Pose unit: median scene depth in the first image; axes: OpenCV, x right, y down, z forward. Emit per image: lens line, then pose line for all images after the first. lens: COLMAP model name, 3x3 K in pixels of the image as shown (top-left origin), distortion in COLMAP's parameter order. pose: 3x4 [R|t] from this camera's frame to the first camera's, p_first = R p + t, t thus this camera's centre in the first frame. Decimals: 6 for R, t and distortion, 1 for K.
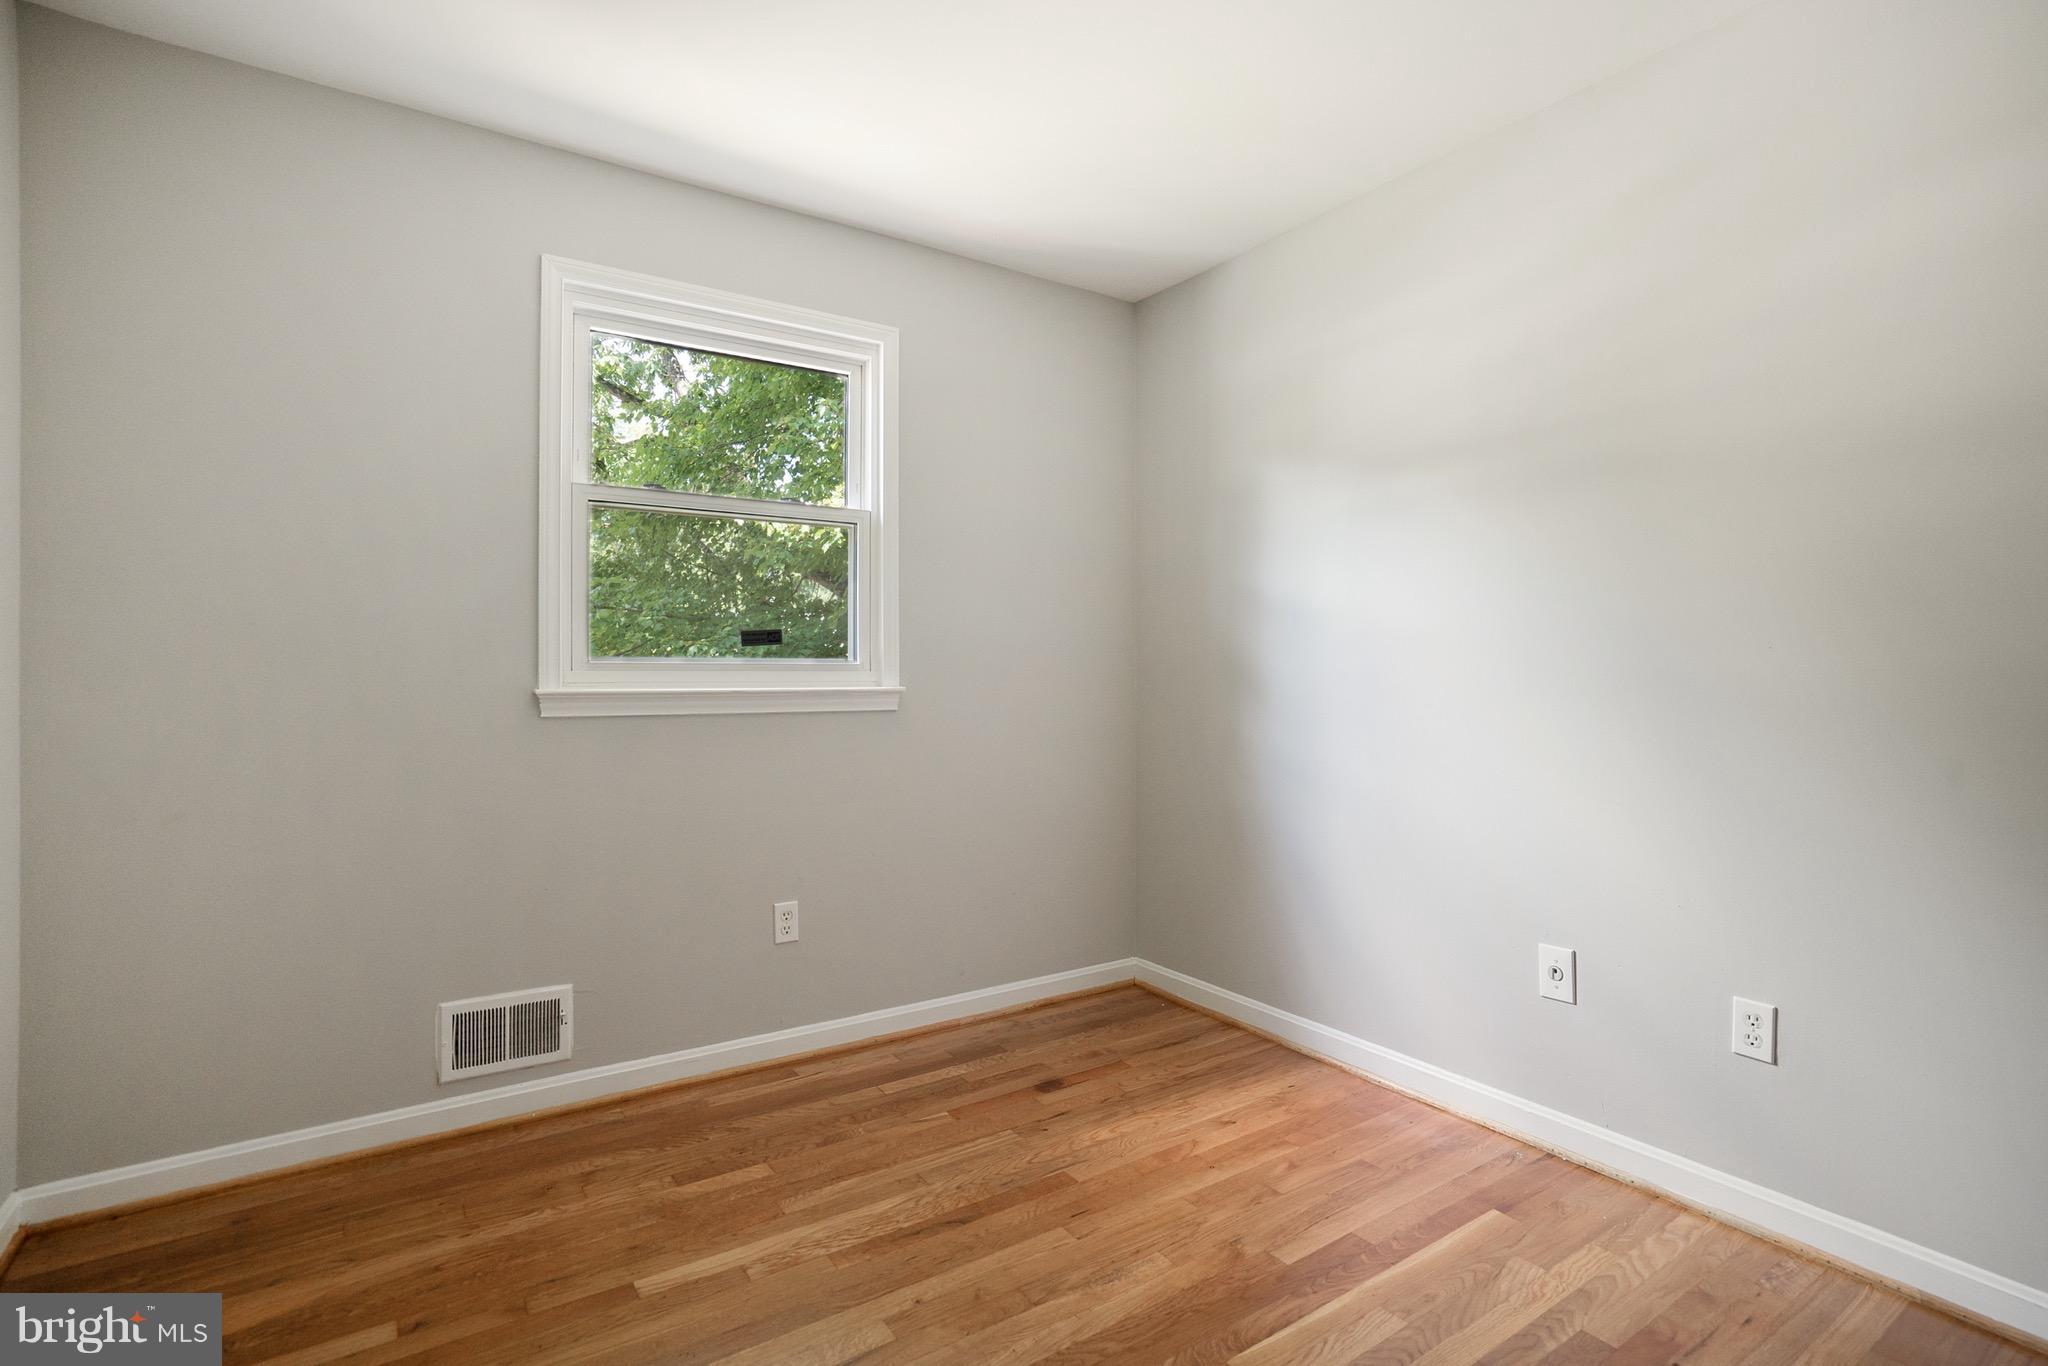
lens RADIAL K [[952.6, 0, 1023.2], [0, 952.6, 675.4], [0, 0, 1]] dist [-0.032185, 0.020551]
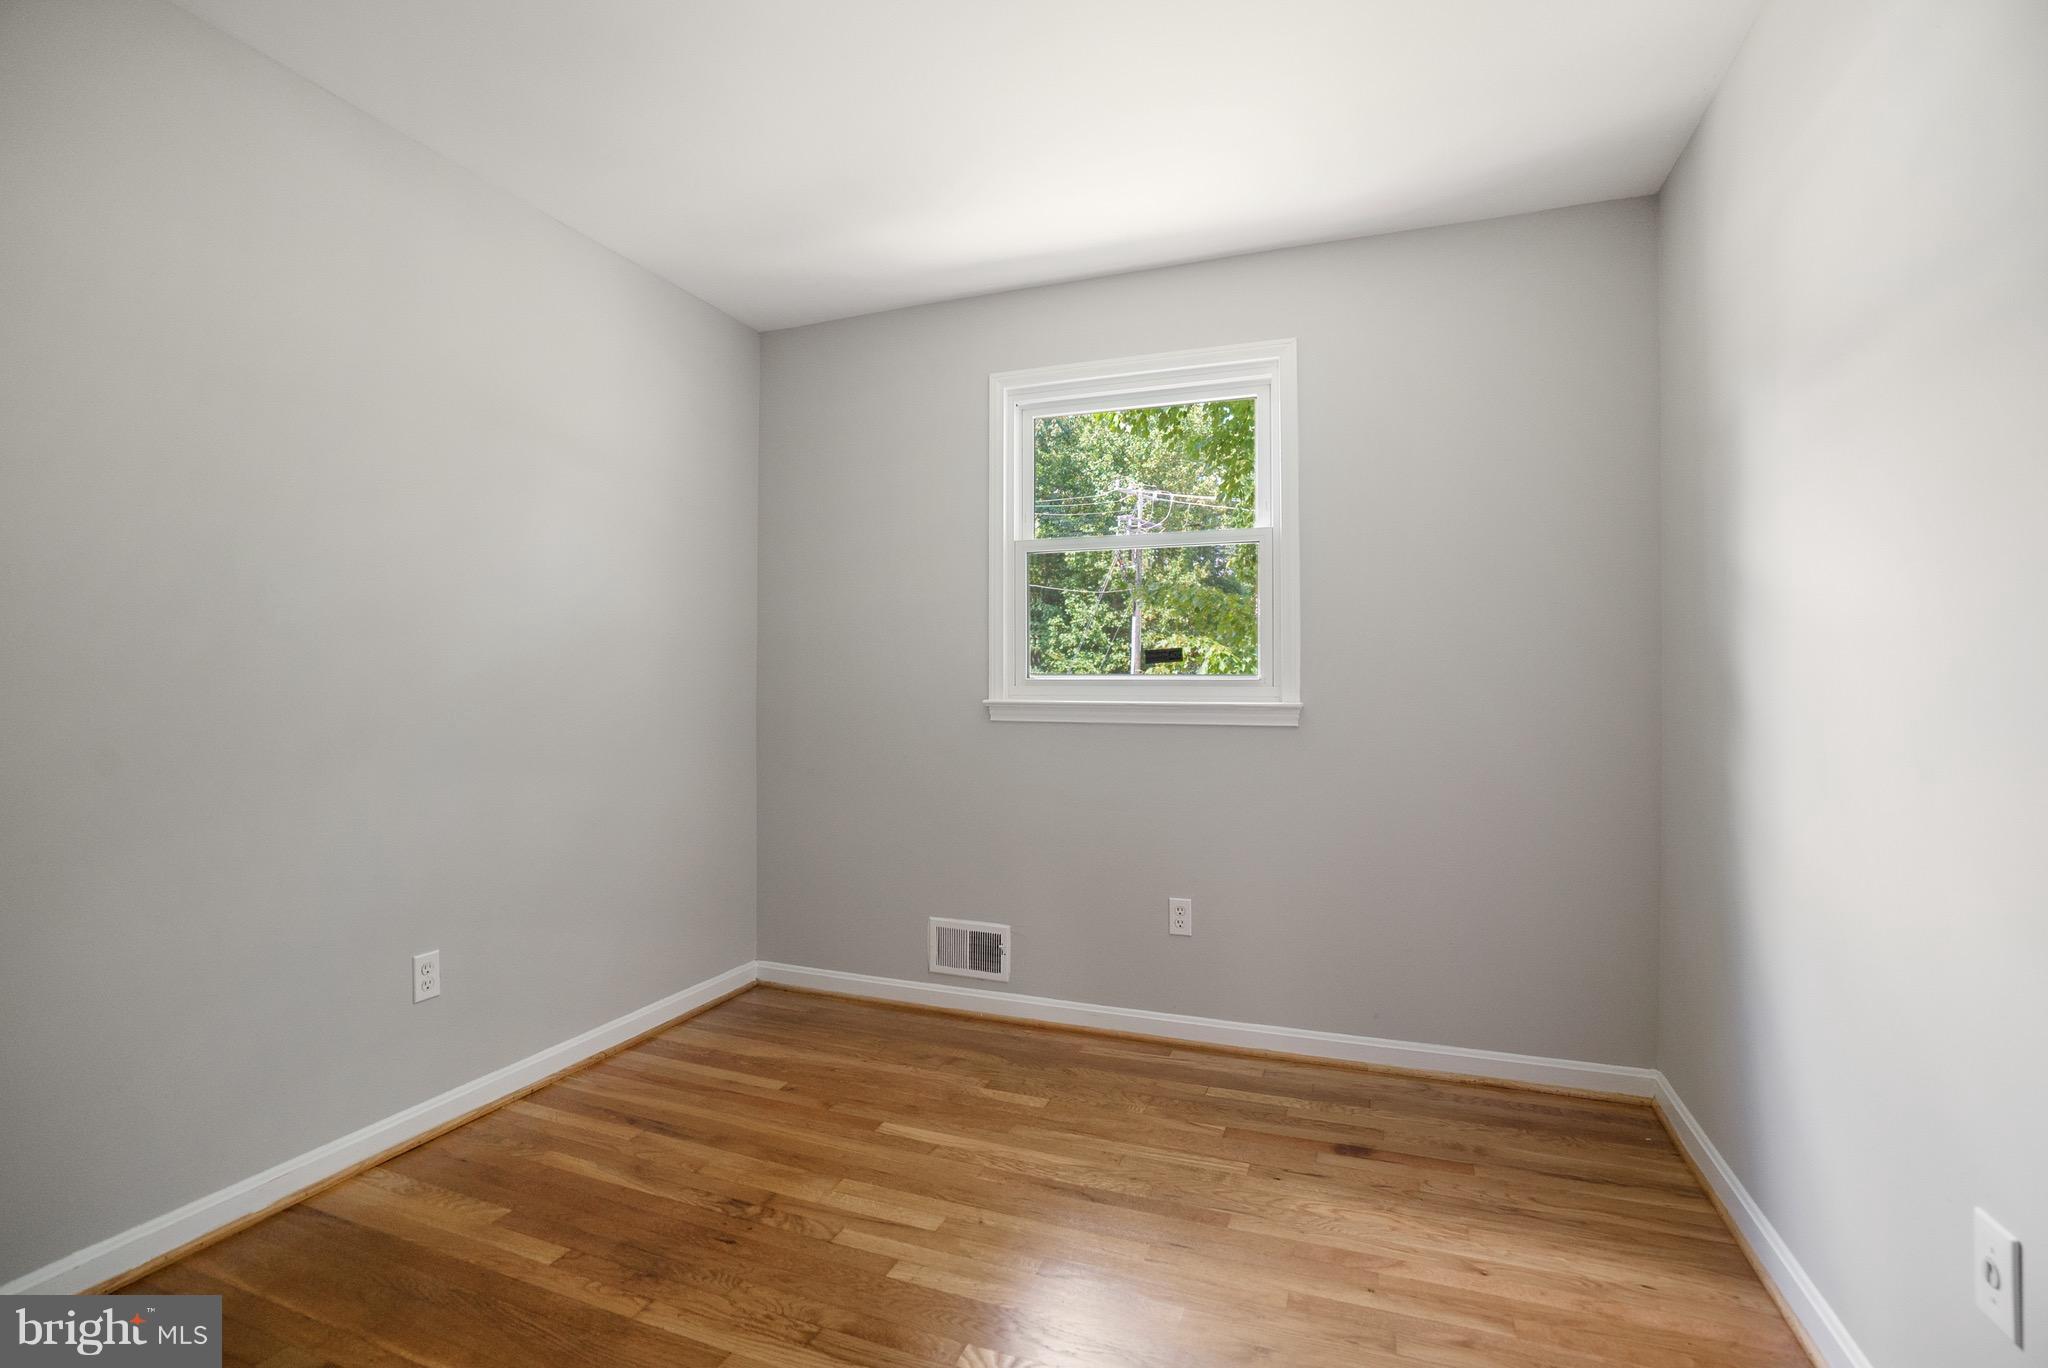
lens RADIAL K [[955.1, 0, 1017.2], [0, 955.1, 680.0], [0, 0, 1]] dist [-0.047189, 0.021770]
pose [[0.576922, -0.007749, -0.816763, 0.574043], [0.001832, 0.999965, -0.008193, -0.003668], [0.816797, 0.003230, 0.576916, 0.229141]]
